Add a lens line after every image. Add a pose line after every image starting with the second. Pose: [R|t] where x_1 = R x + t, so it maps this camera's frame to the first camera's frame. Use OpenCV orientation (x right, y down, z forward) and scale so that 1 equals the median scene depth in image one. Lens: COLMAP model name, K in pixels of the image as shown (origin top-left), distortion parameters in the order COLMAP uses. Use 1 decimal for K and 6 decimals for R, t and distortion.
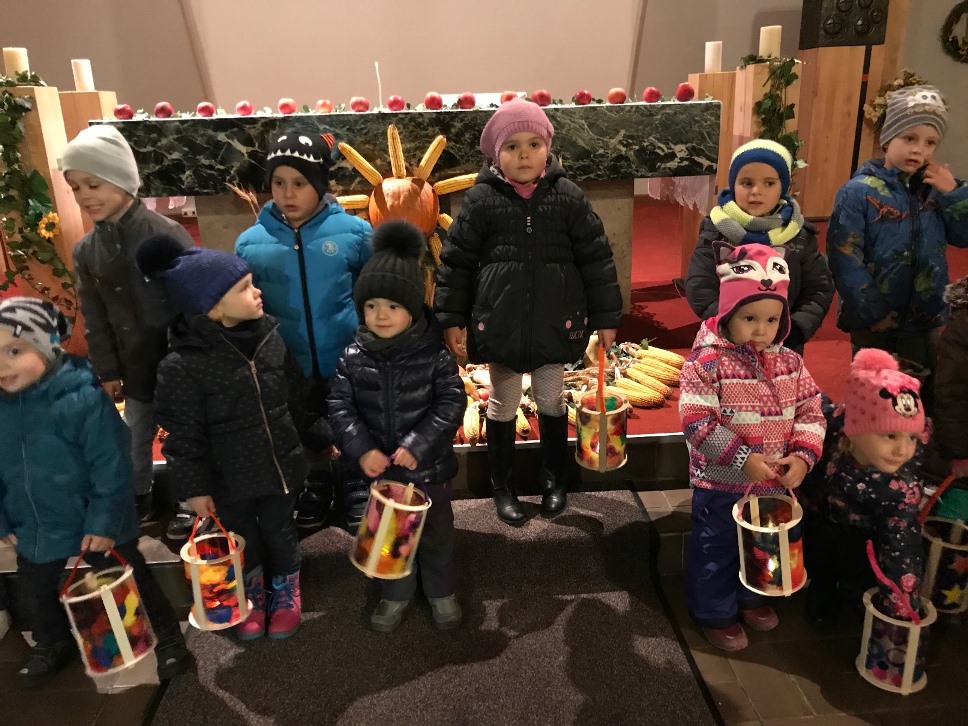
lens RADIAL K [[801.2, 0, 494.8], [0, 801.2, 353.1], [0, 0, 1]] dist [0.012078, 0.005347]
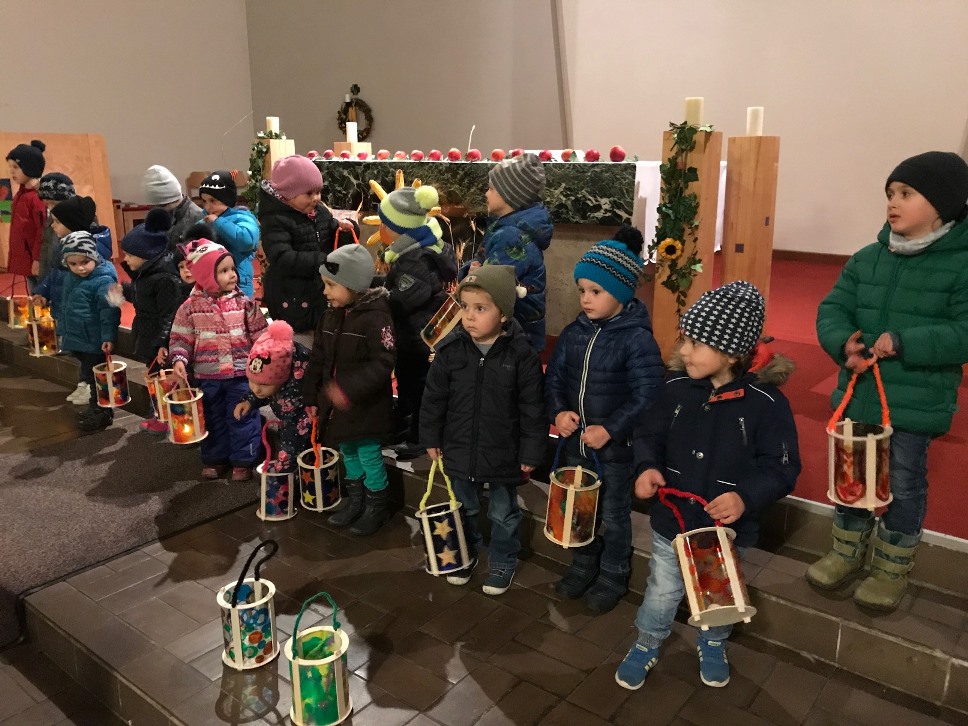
lens RADIAL K [[801.2, 0, 494.8], [0, 801.2, 353.1], [0, 0, 1]] dist [0.012078, 0.005347]
pose [[0.745928, 0.189657, -0.638453, 0.897406], [-0.223271, 0.974337, 0.028579, -0.038848], [0.627489, 0.121230, 0.769130, 0.034022]]
